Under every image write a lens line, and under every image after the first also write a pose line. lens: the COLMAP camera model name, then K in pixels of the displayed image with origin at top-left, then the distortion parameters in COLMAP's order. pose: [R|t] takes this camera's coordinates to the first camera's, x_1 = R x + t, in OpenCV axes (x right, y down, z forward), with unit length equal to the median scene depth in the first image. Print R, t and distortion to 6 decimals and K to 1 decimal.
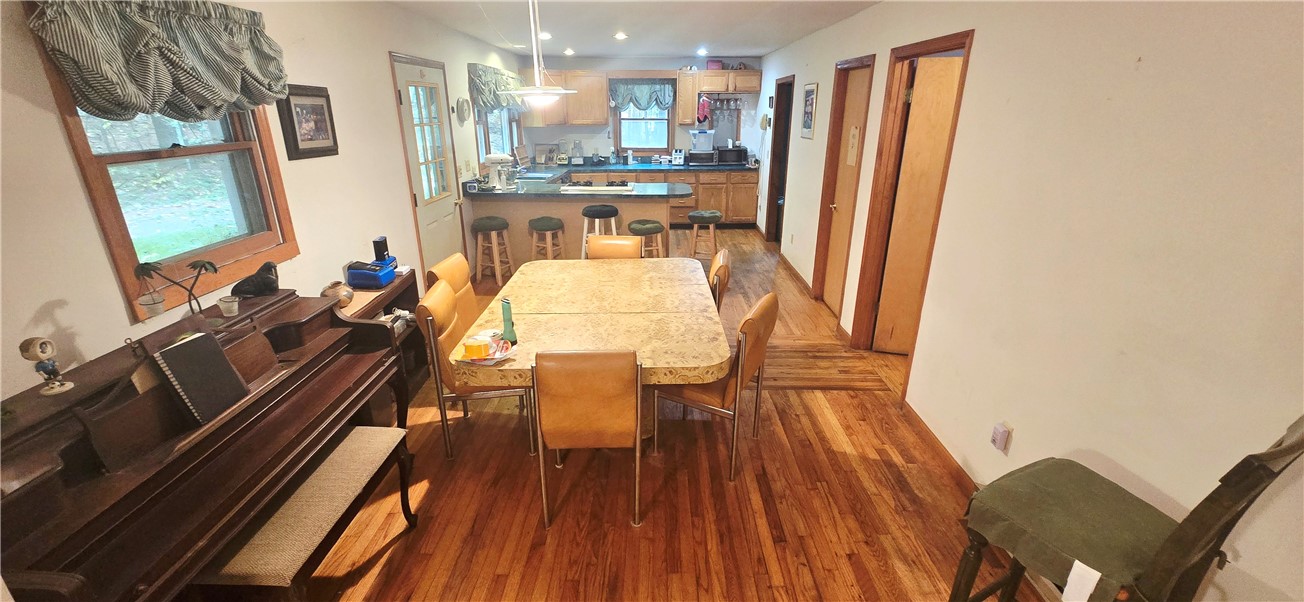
lens RADIAL K [[535.8, 0, 661.4], [0, 535.8, 304.1], [0, 0, 1]] dist [0.000774, 0.000411]
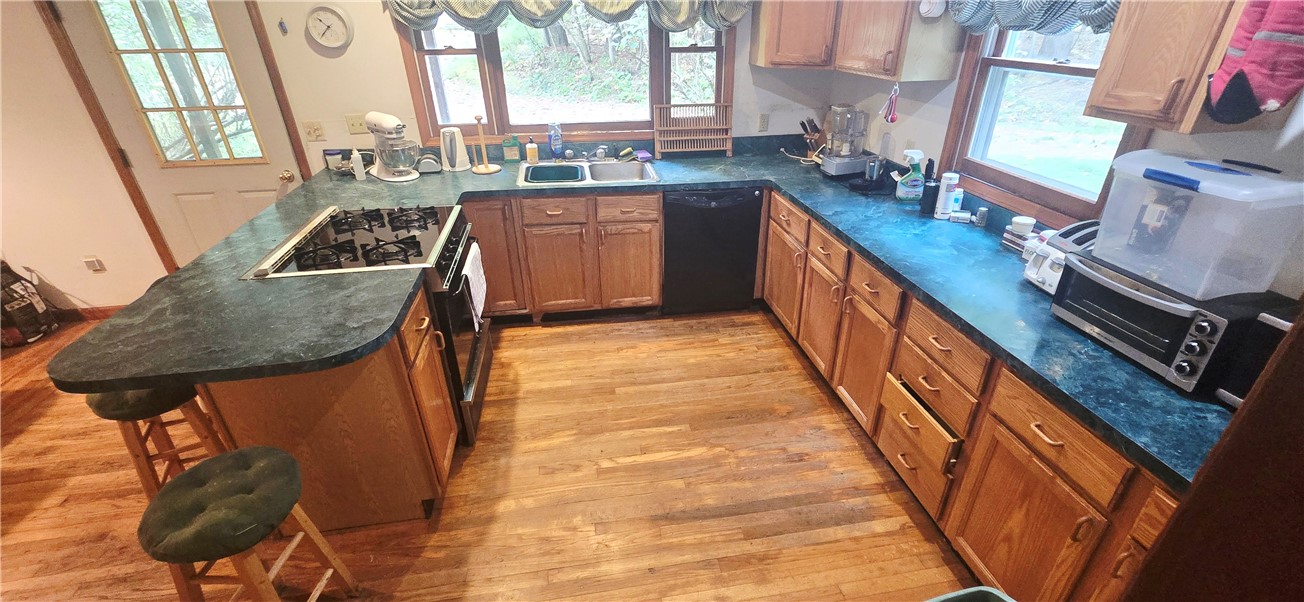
lens RADIAL K [[535.8, 0, 661.4], [0, 535.8, 304.1], [0, 0, 1]] dist [0.000774, 0.000411]
pose [[0.158984, 0.463640, -0.871643, 0.211694], [-0.331870, 0.856595, 0.395104, -0.298033], [0.929831, 0.226457, 0.290053, 0.809000]]
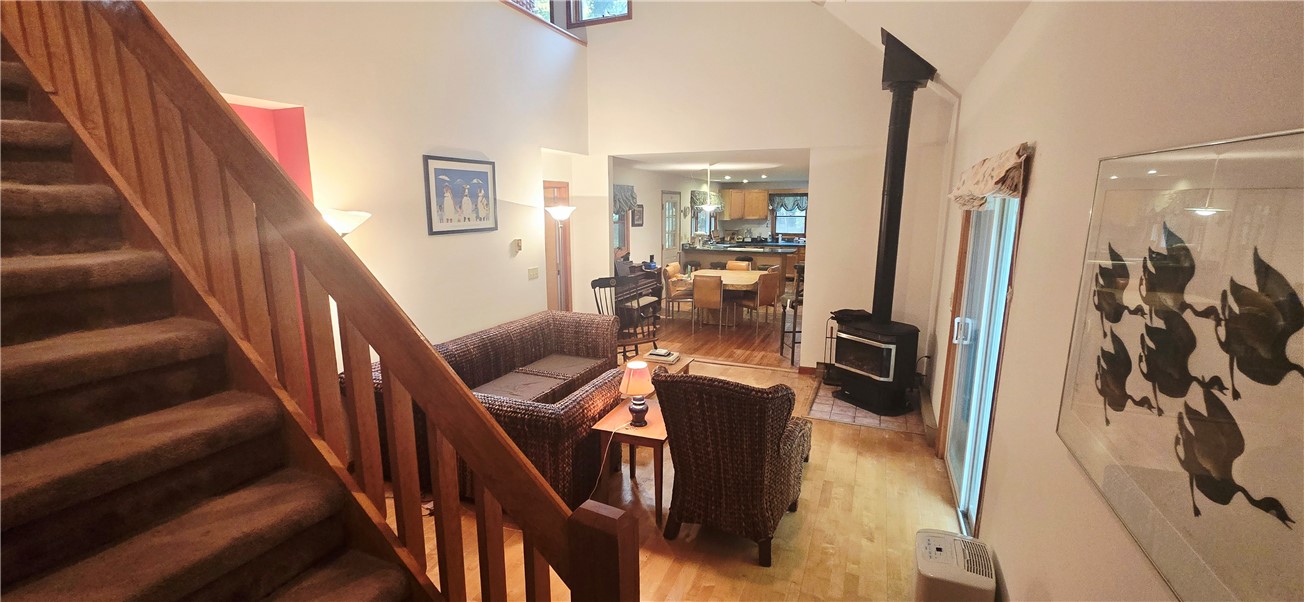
lens RADIAL K [[535.8, 0, 661.4], [0, 535.8, 304.1], [0, 0, 1]] dist [0.000774, 0.000411]
pose [[0.923840, 0.062704, -0.377608, 0.248906], [-0.127293, 0.980673, -0.148583, 0.224009], [0.360994, 0.185334, 0.913967, -0.624640]]
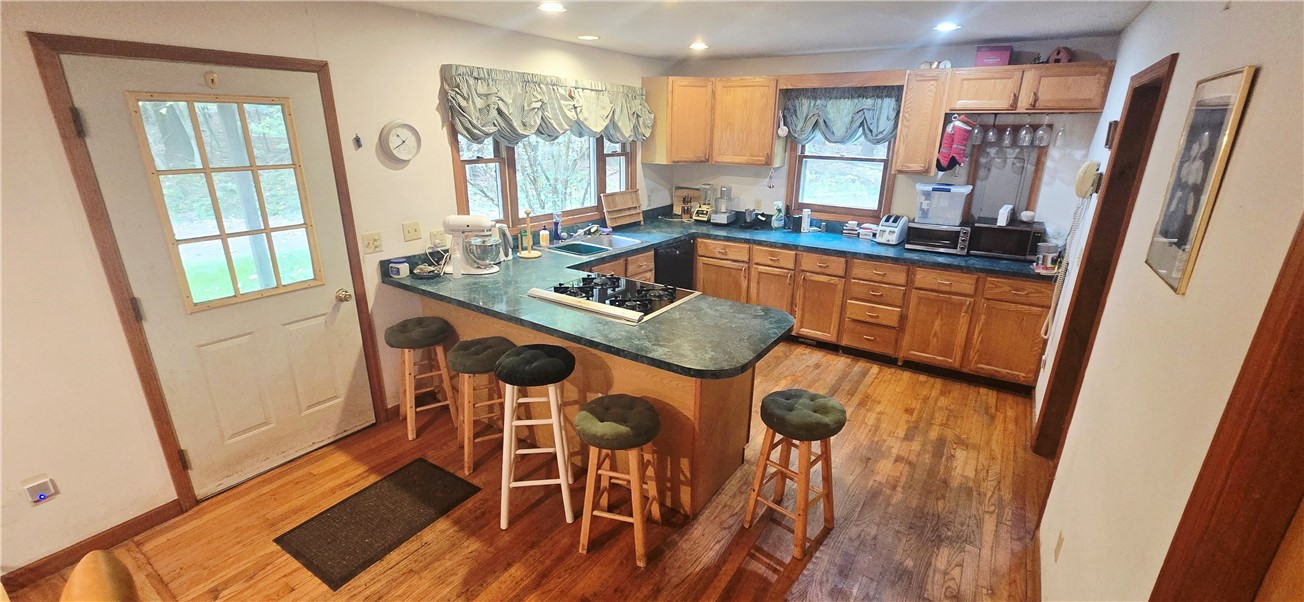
lens RADIAL K [[535.8, 0, 661.4], [0, 535.8, 304.1], [0, 0, 1]] dist [0.000774, 0.000411]
pose [[0.831465, 0.185738, -0.523609, 0.141078], [-0.202814, 0.978894, 0.025182, -0.172243], [0.517235, 0.085257, 0.851586, 0.436766]]
